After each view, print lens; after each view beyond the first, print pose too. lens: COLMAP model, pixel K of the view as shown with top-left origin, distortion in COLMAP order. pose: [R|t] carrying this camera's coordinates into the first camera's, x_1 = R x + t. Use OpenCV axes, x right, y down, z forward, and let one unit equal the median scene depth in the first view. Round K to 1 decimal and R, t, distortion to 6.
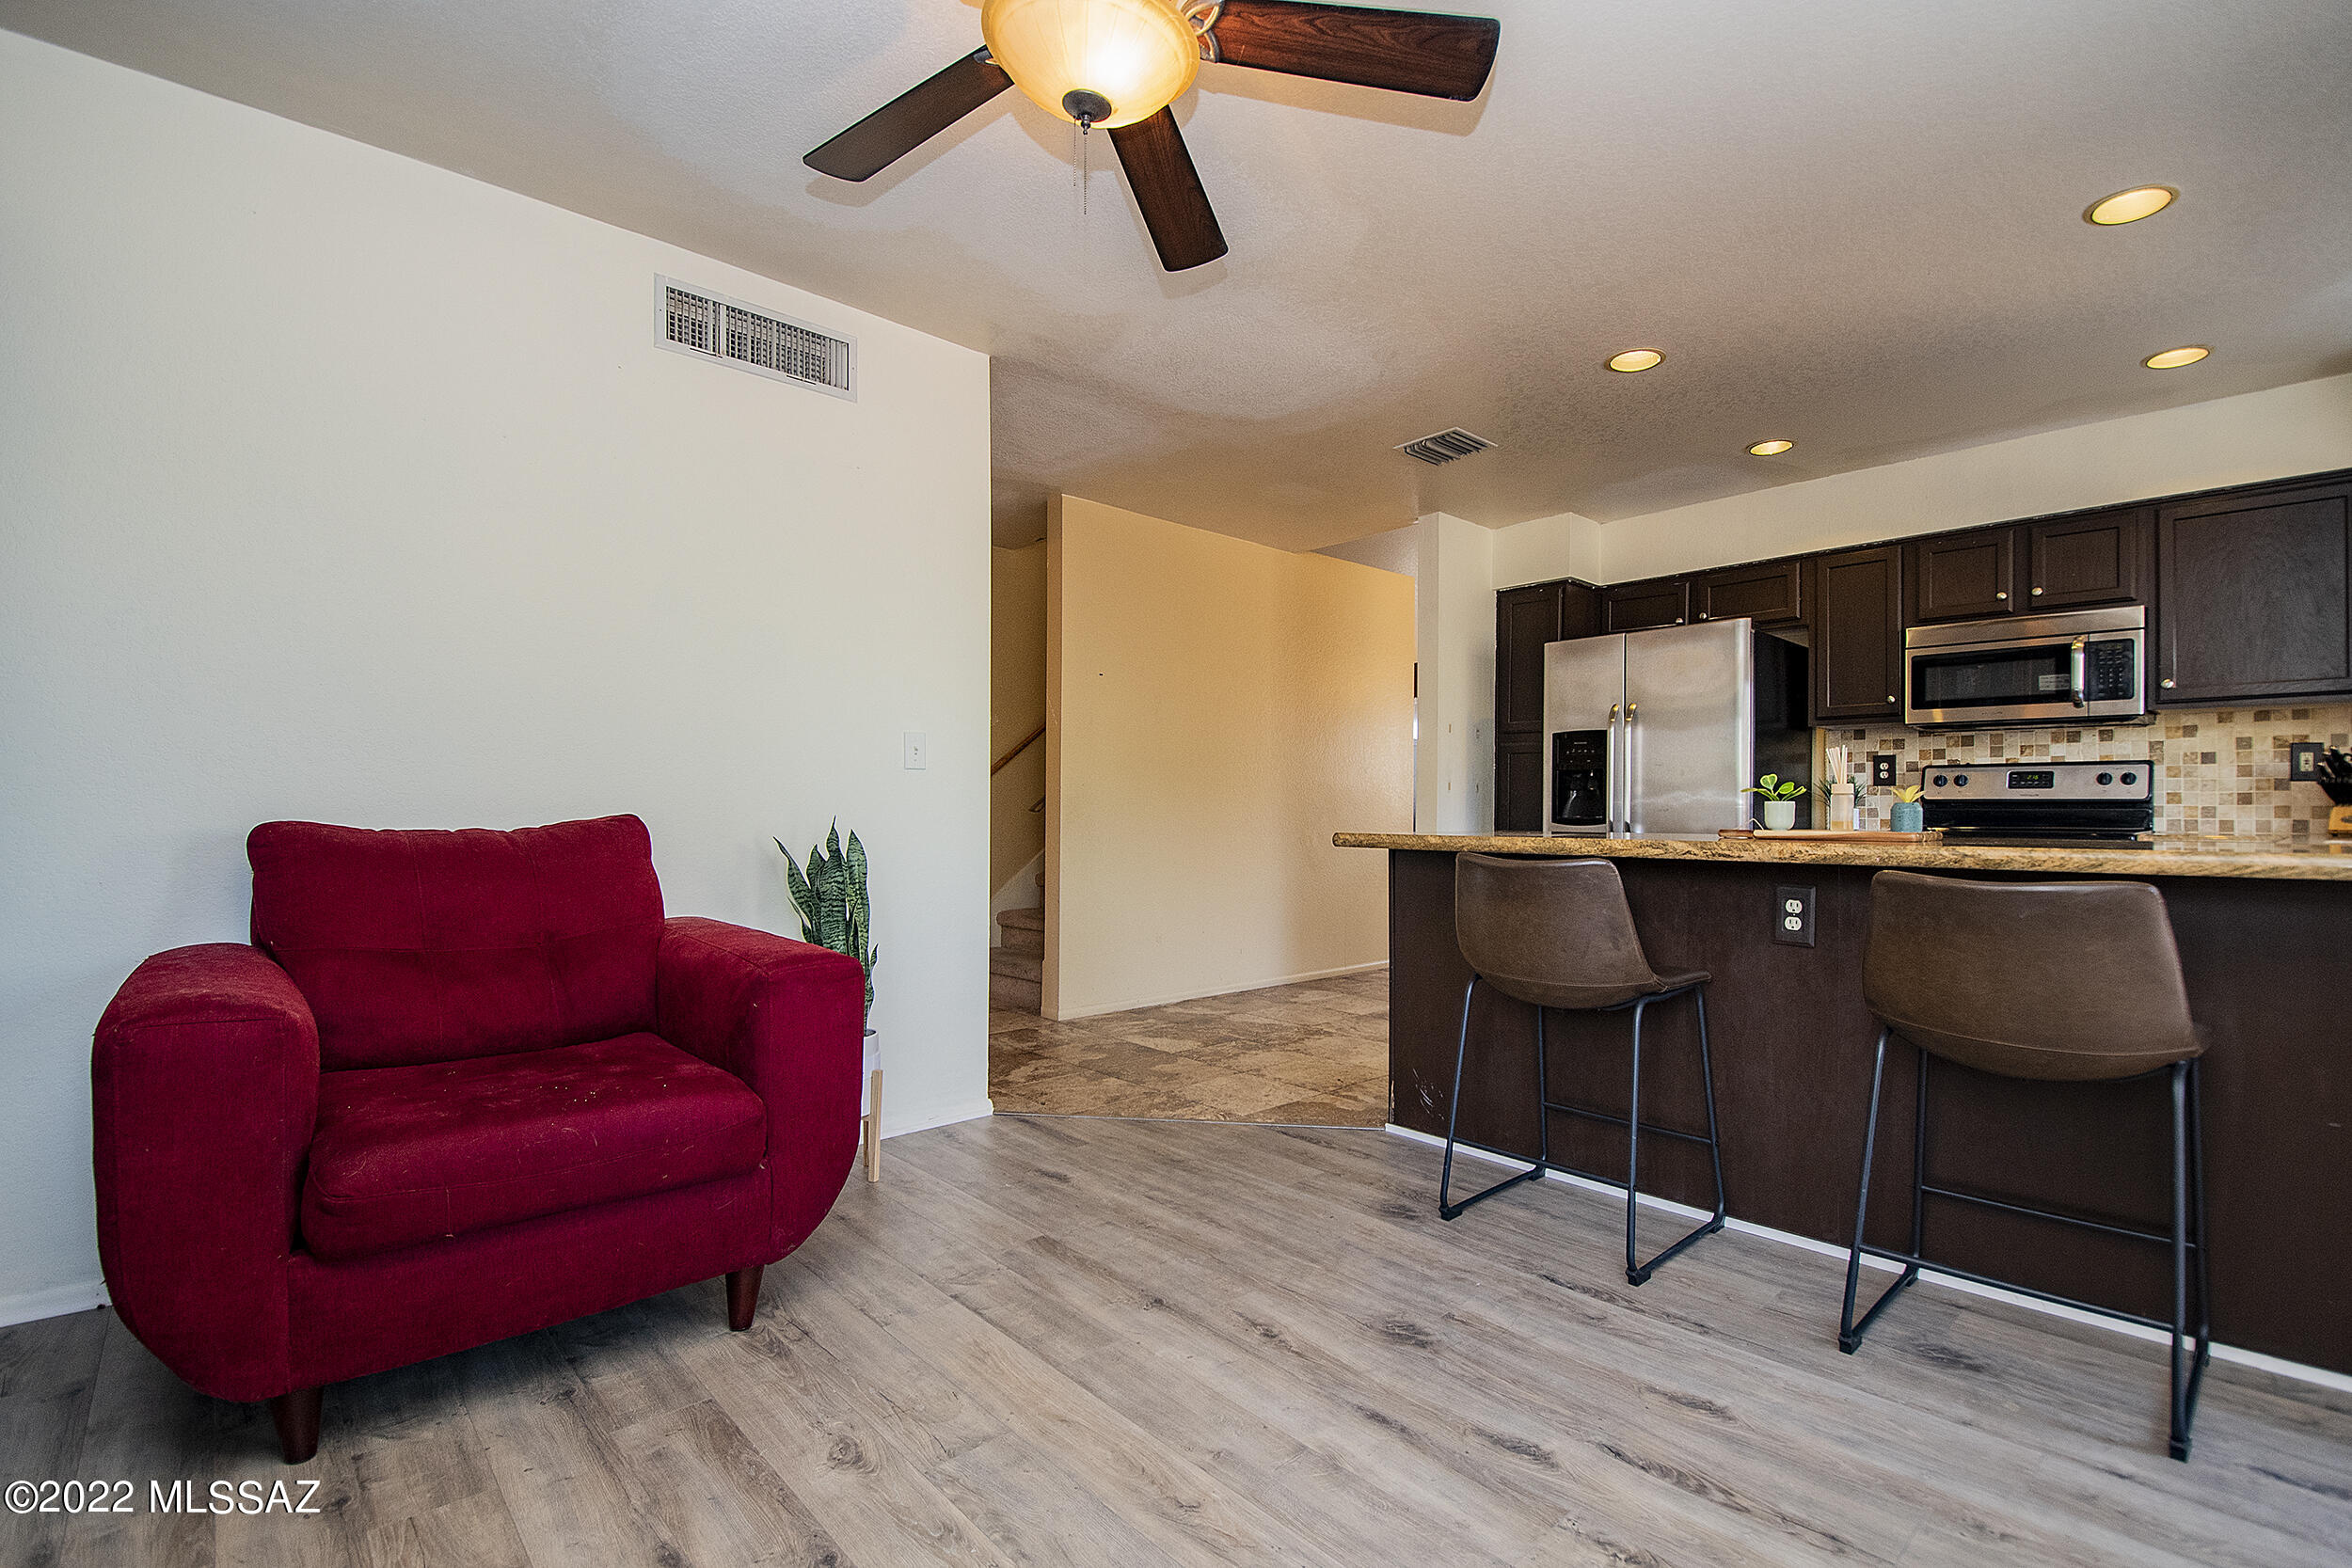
lens RADIAL K [[1030.8, 0, 1221.8], [0, 1030.8, 809.8], [0, 0, 1]] dist [-0.000783, -0.000263]
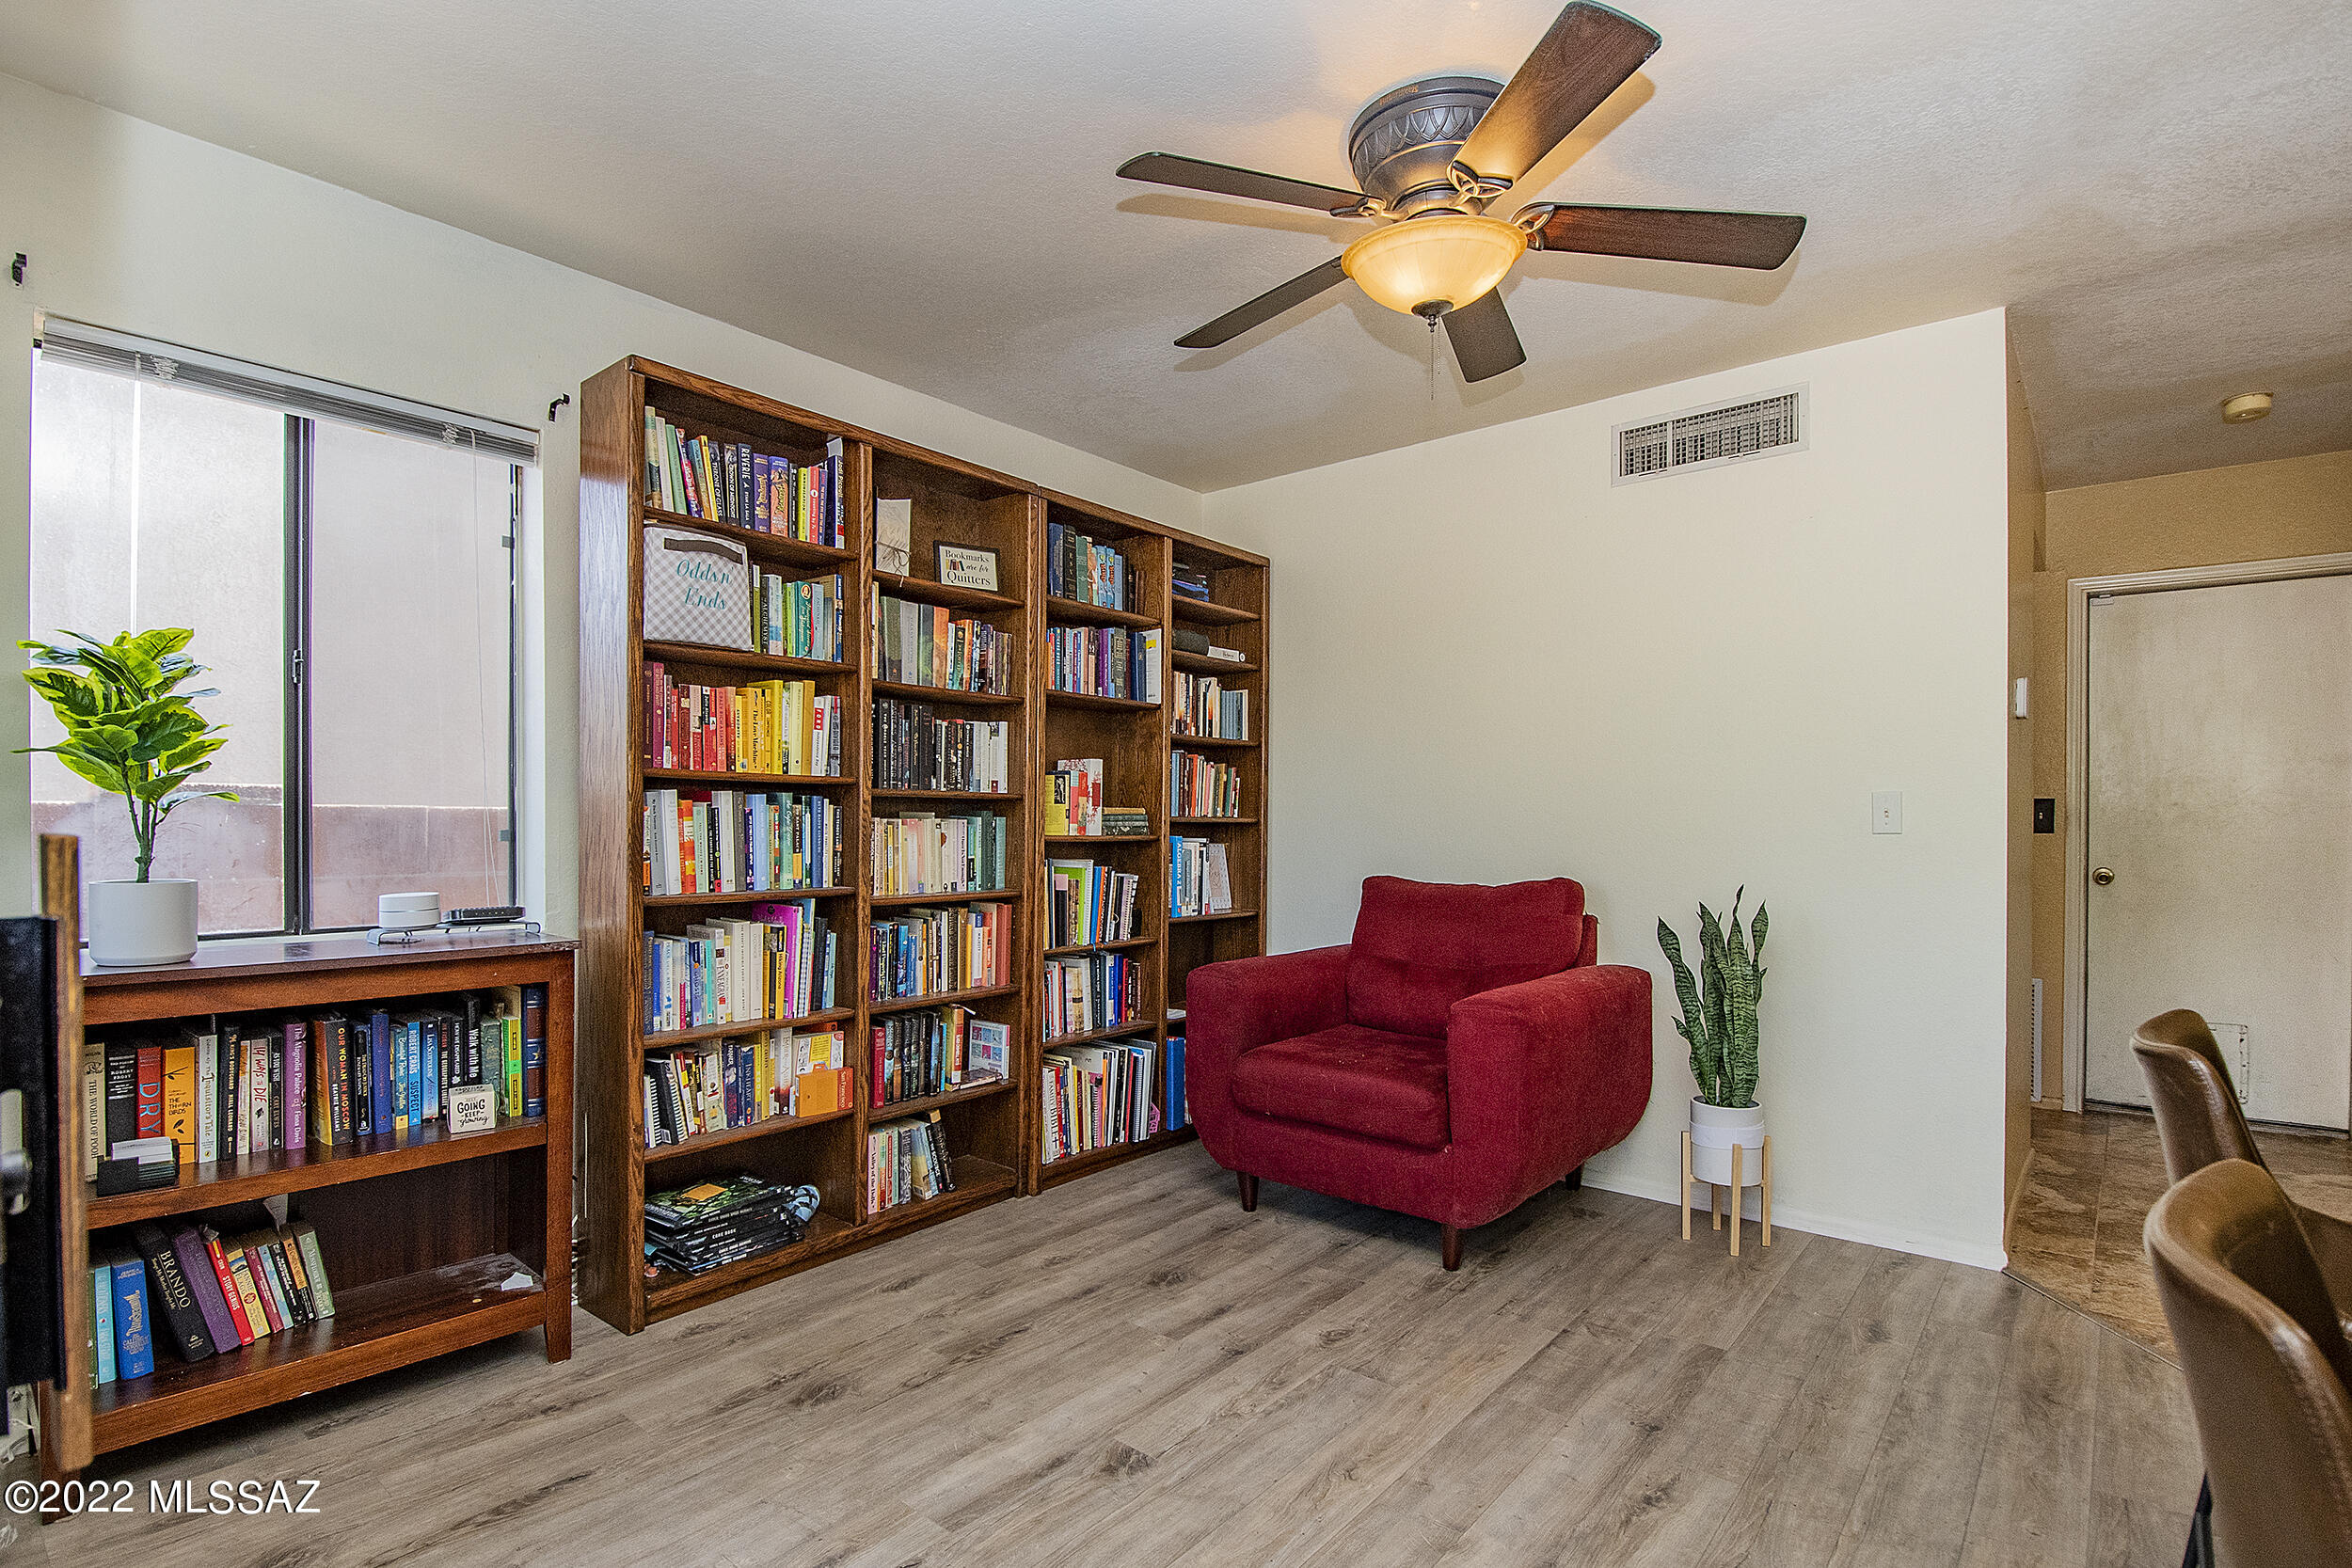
lens RADIAL K [[1150.6, 0, 1189.6], [0, 1150.6, 818.9], [0, 0, 1]] dist [0.001679, -0.013149]
pose [[0.122671, -0.009436, -0.992403, 0.951182], [-0.003196, 0.999946, -0.009903, -0.064910], [0.992442, 0.004386, 0.122634, 0.465089]]
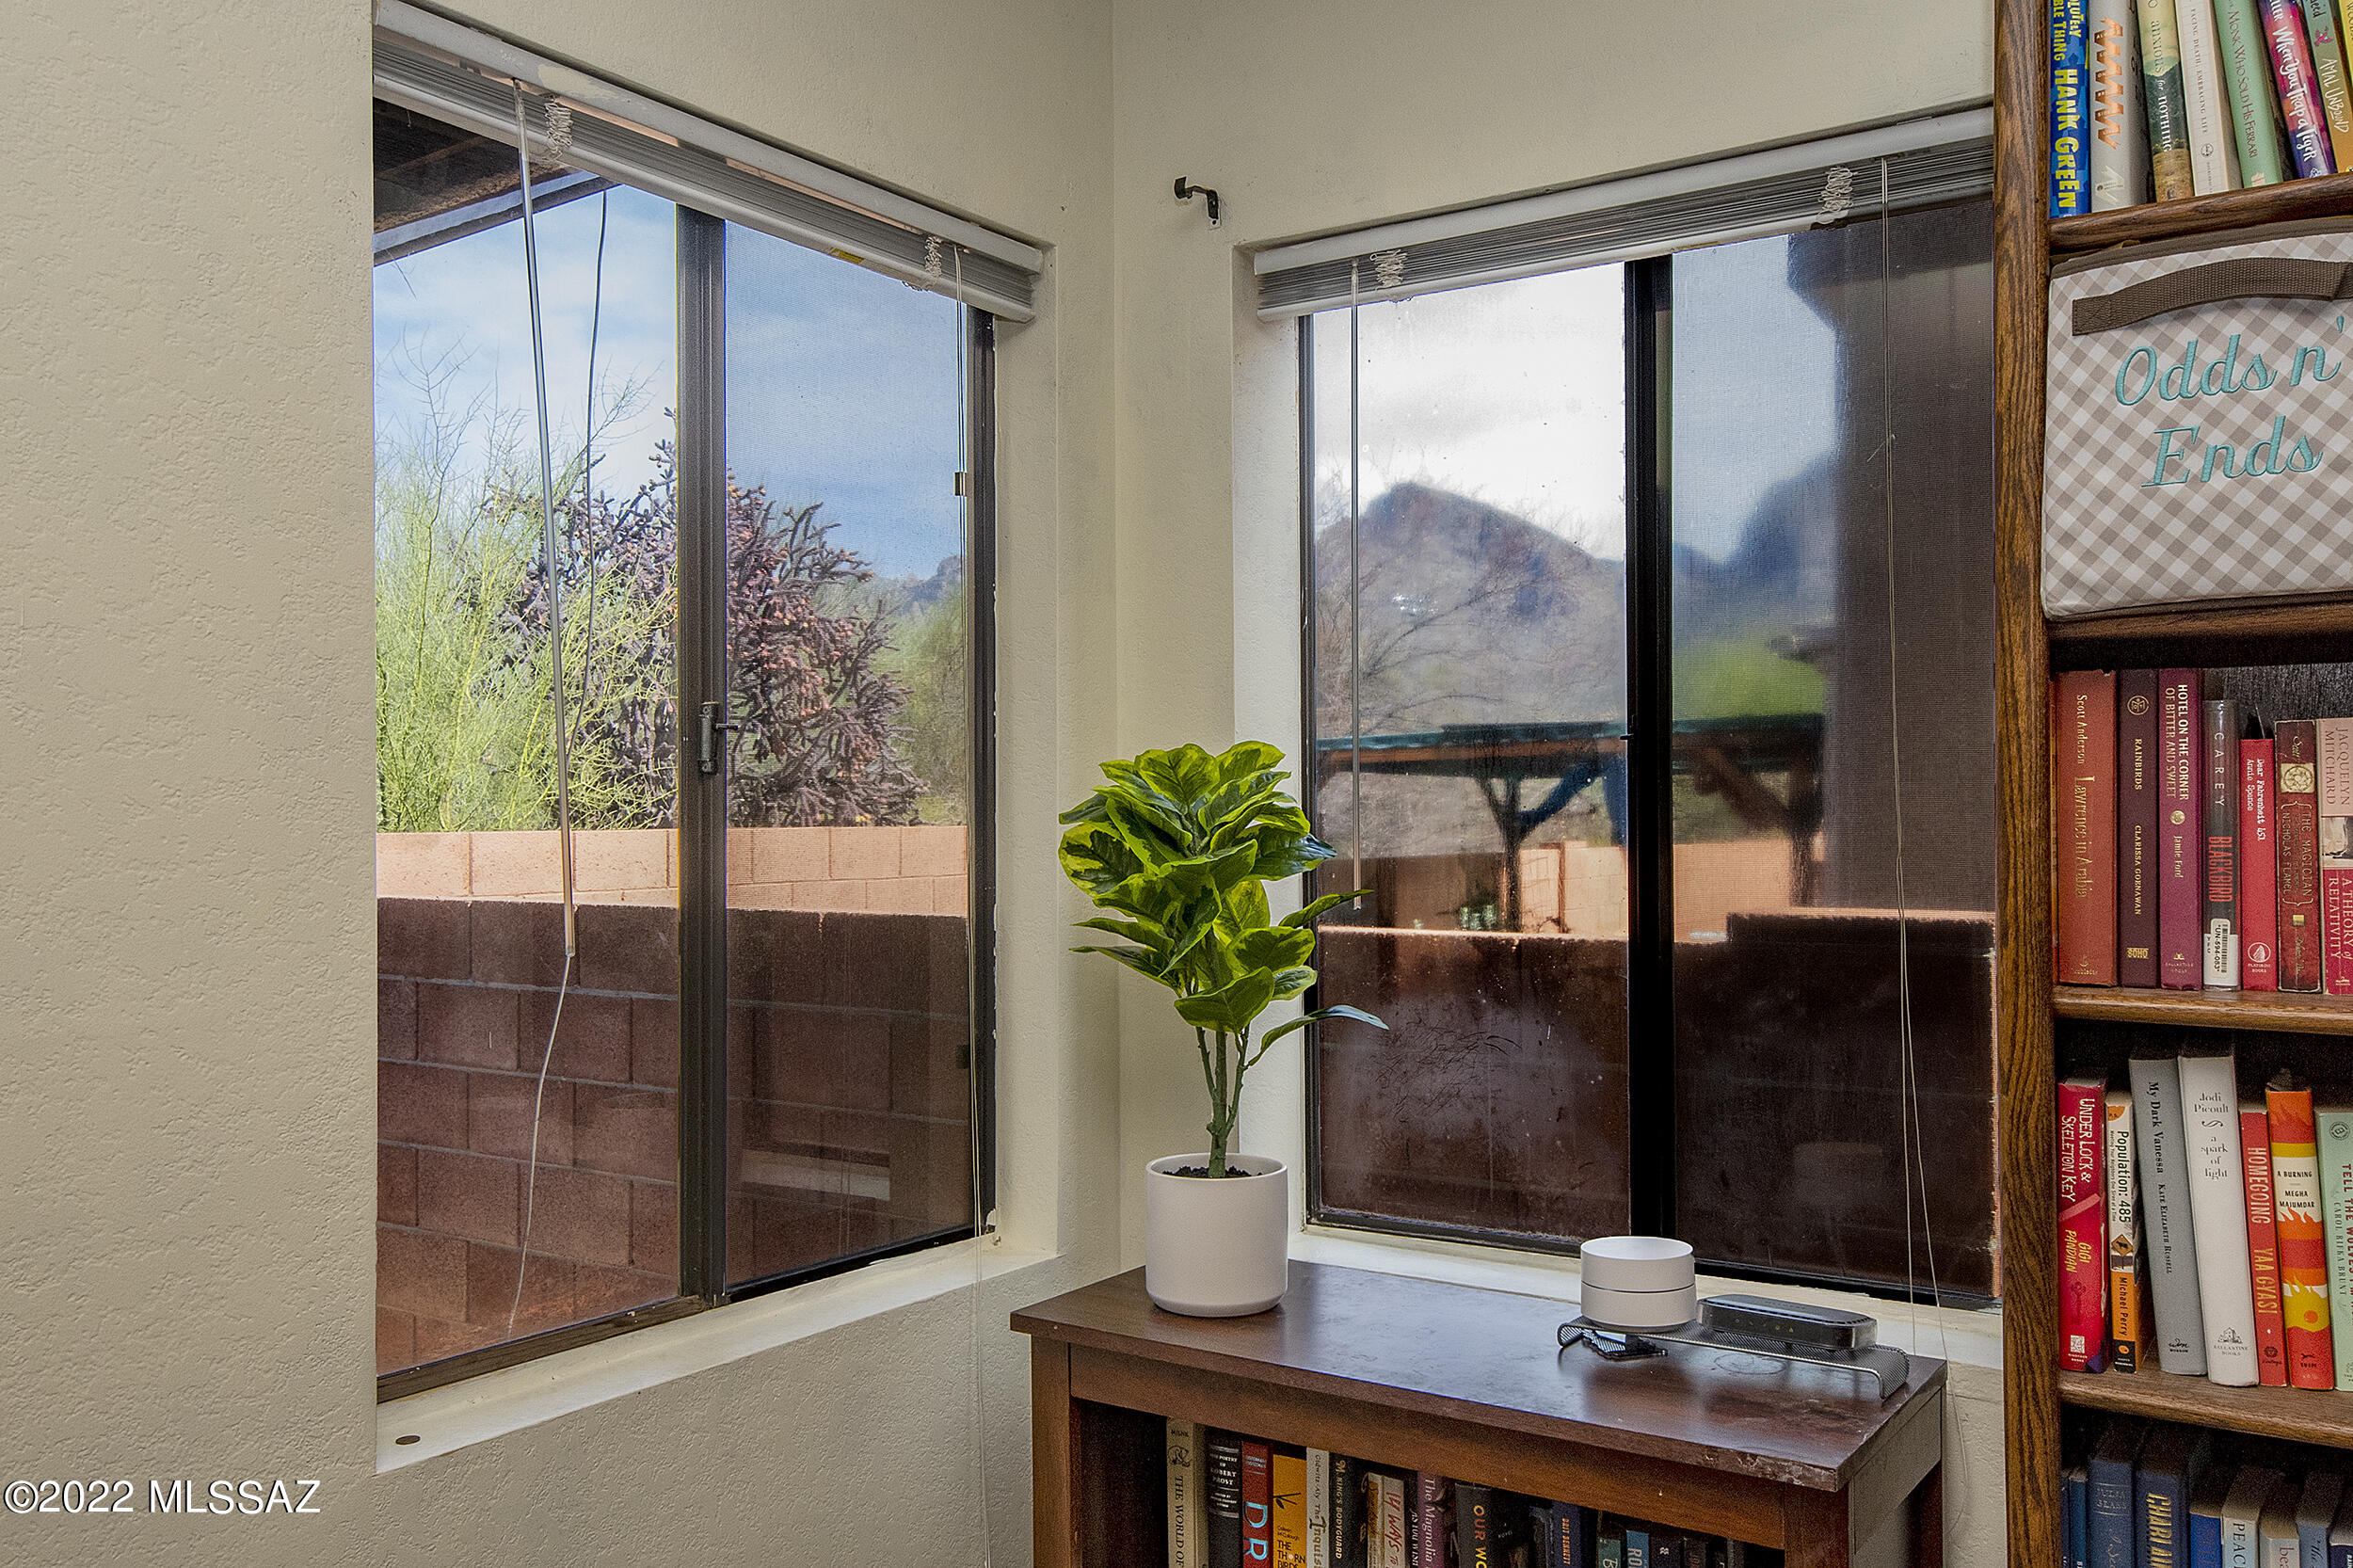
lens RADIAL K [[1935.4, 0, 1180.5], [0, 1935.4, 807.7], [0, 0, 1]] dist [0.012616, 0.006694]
pose [[-0.979159, -0.004011, -0.203054, 0.102836], [-0.003810, 0.999992, -0.001381, -0.197416], [0.203058, -0.000578, -0.979167, 0.660007]]
